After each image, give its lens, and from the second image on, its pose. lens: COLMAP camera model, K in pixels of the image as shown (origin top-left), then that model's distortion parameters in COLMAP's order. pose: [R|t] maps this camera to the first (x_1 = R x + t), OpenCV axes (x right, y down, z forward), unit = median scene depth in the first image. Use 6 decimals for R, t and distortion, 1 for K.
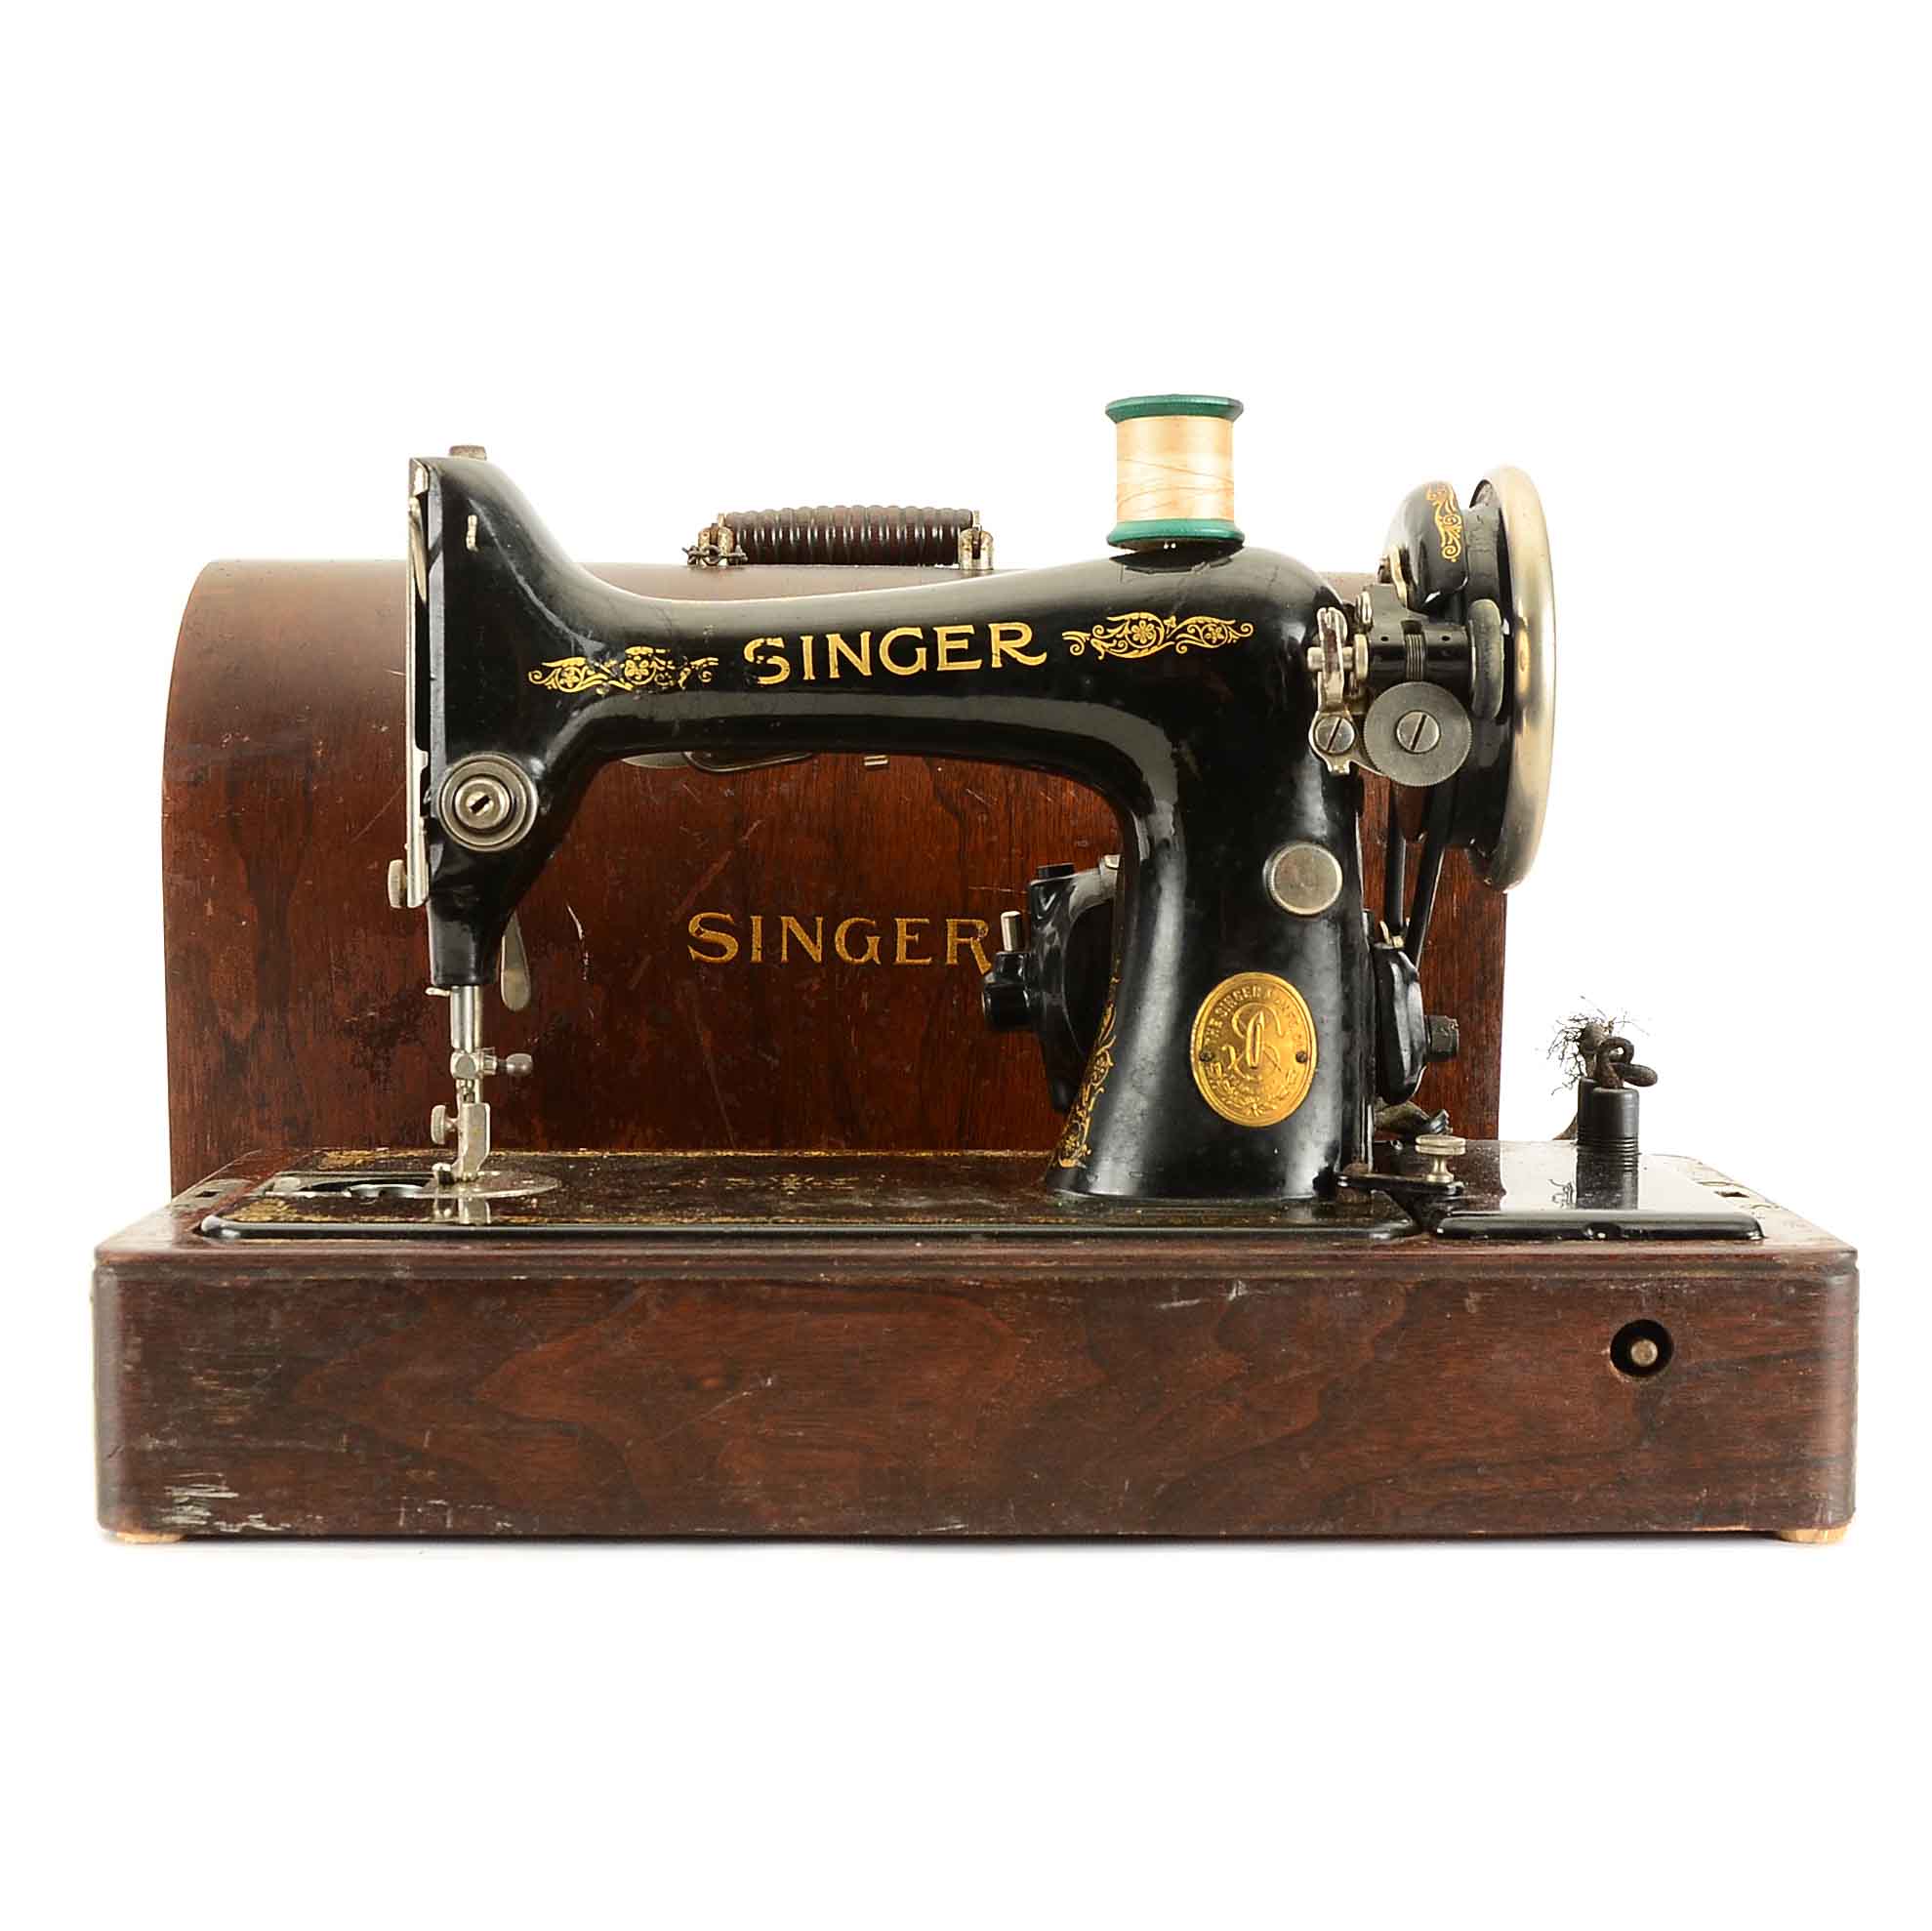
lens RADIAL K [[3392.8, 0, 1011.8], [0, 3392.8, 969.6], [0, 0, 1]] dist [-0.062286, -0.097345]
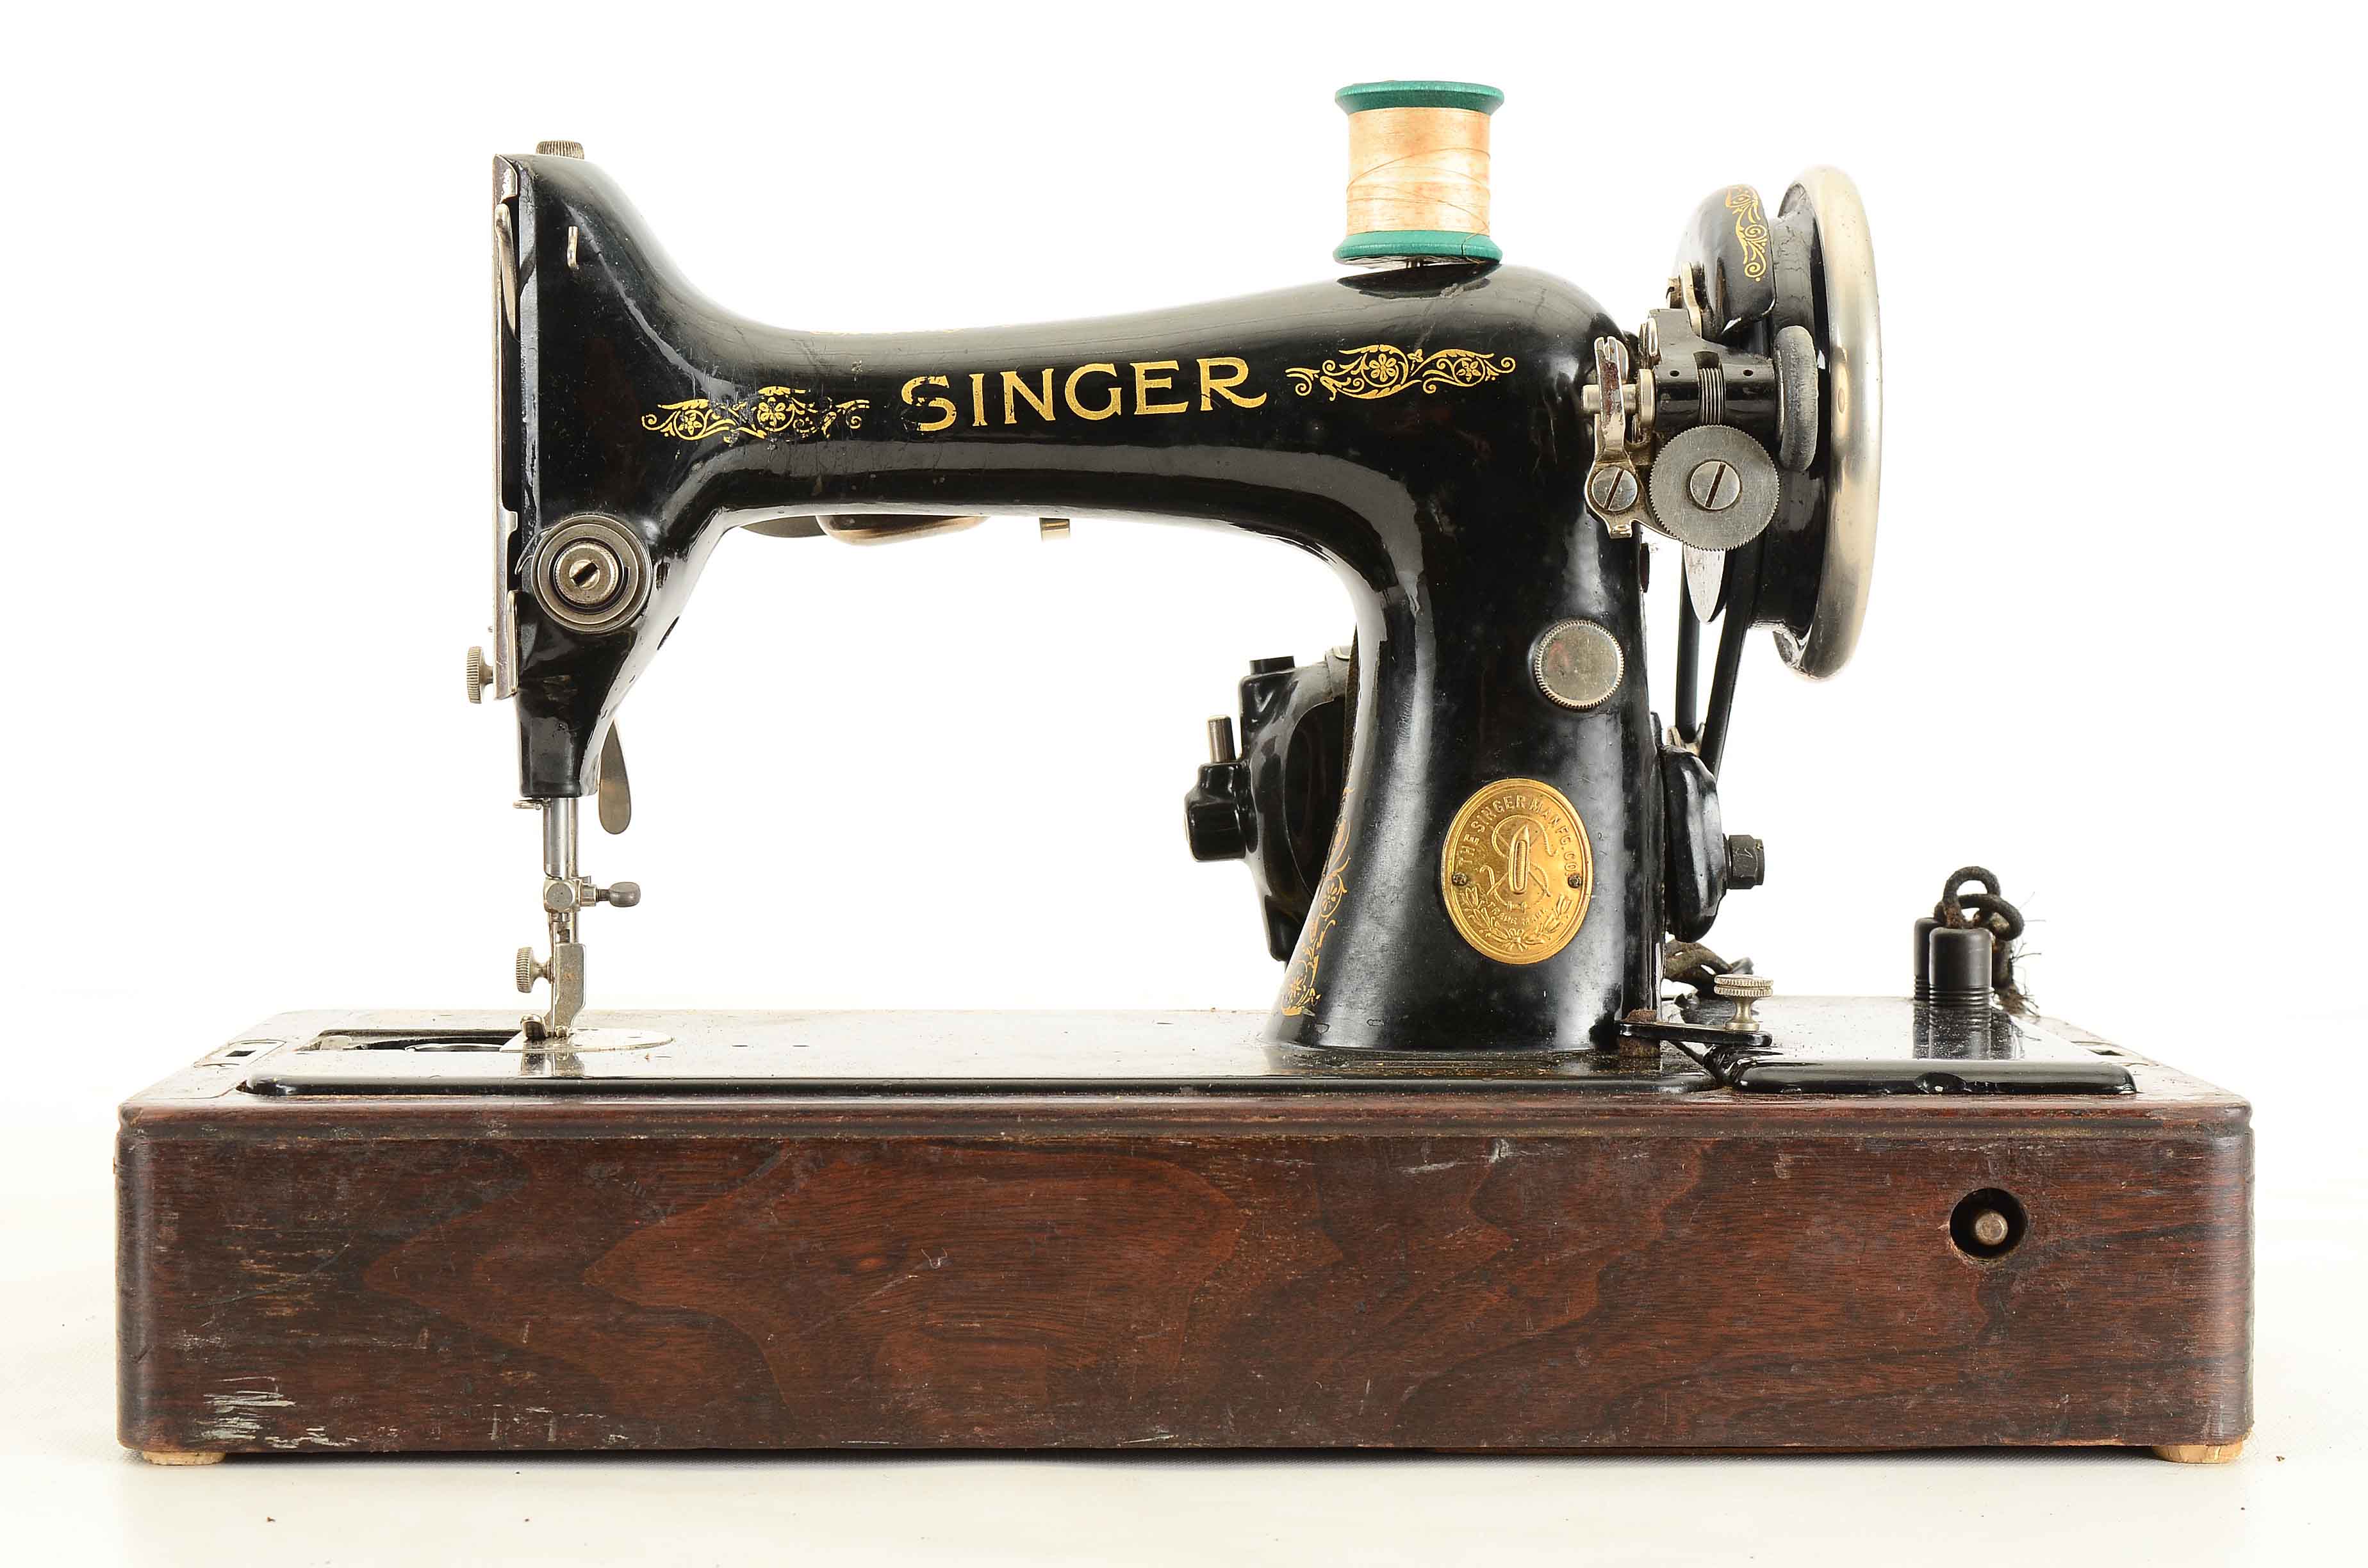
lens RADIAL K [[4704.1, 0, 1184.0], [0, 4704.1, 784.0], [0, 0, 1]] dist [0.064751, -0.021446]
pose [[0.999986, -0.000976, 0.005172, -0.016756], [0.001092, 0.999746, -0.022494, 0.029330], [-0.005149, 0.022499, 0.999734, -0.155752]]
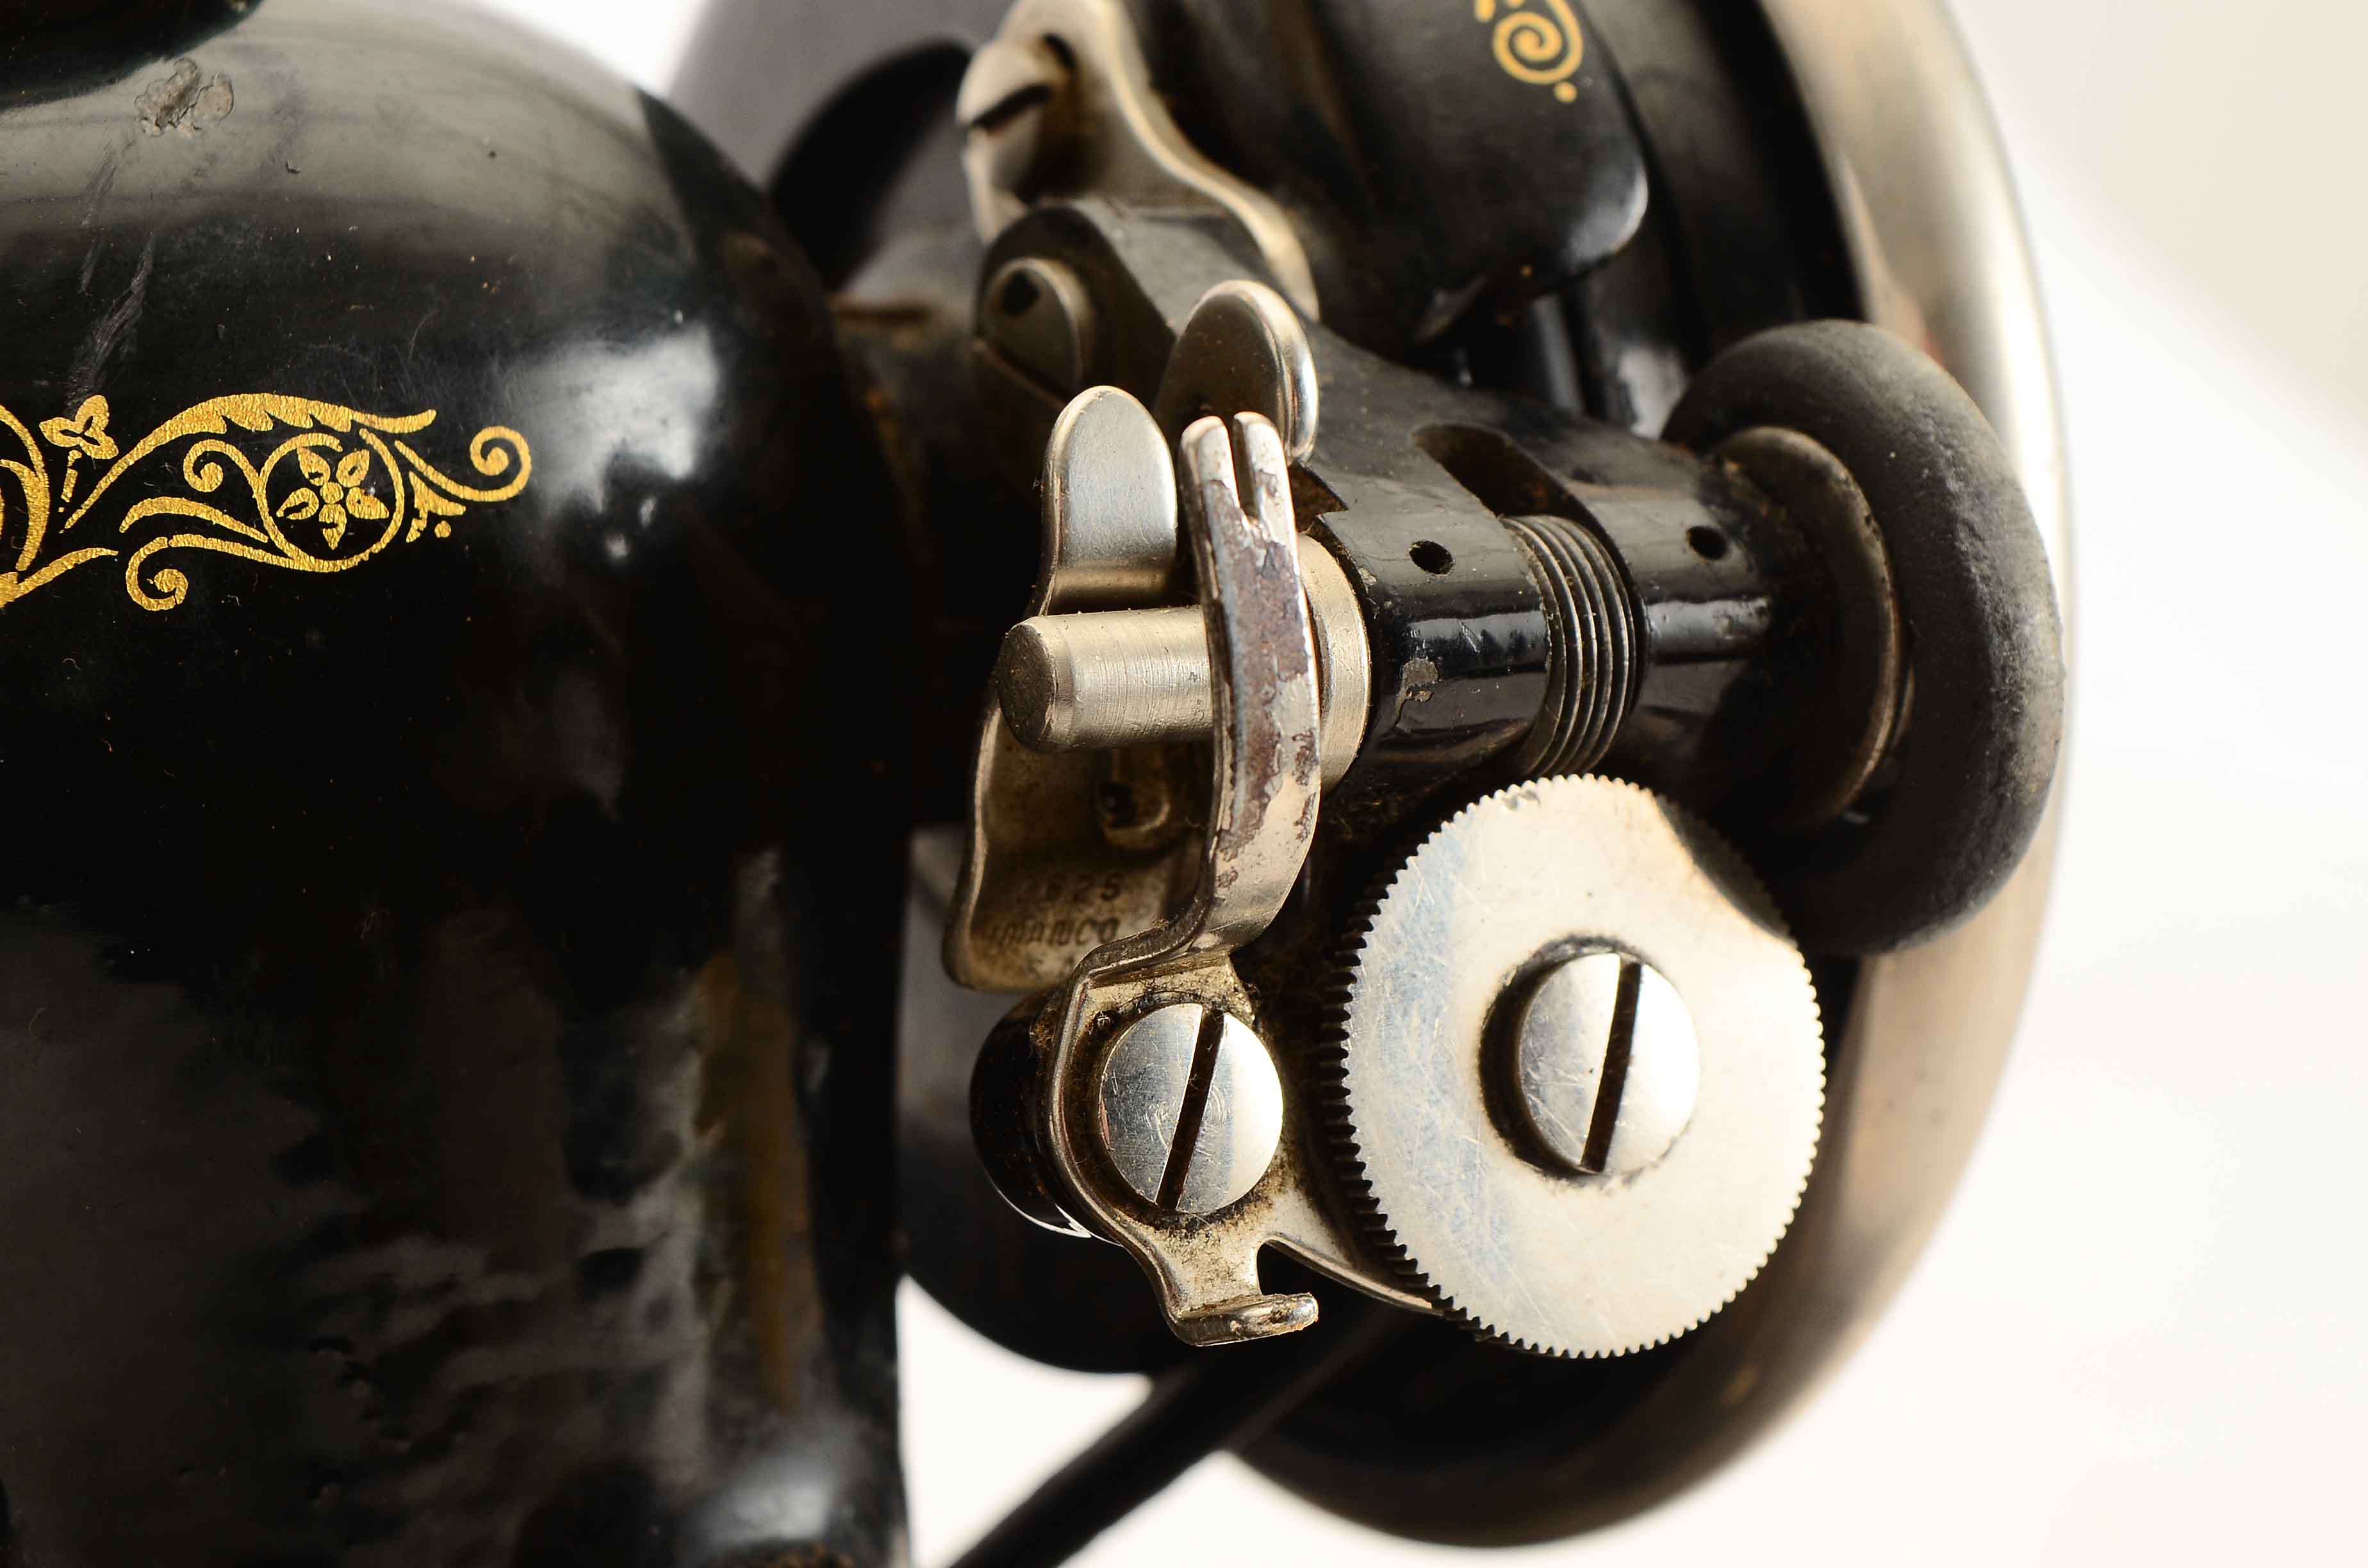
lens RADIAL K [[5241.9, 0, 1181.2], [0, 5241.9, 853.8], [0, 0, 1]] dist [0.058580, 0.003942]
pose [[0.859781, -0.067553, 0.506175, -0.043157], [0.027177, 0.995860, 0.086742, -0.107007], [-0.509939, -0.060823, 0.858058, 0.773534]]
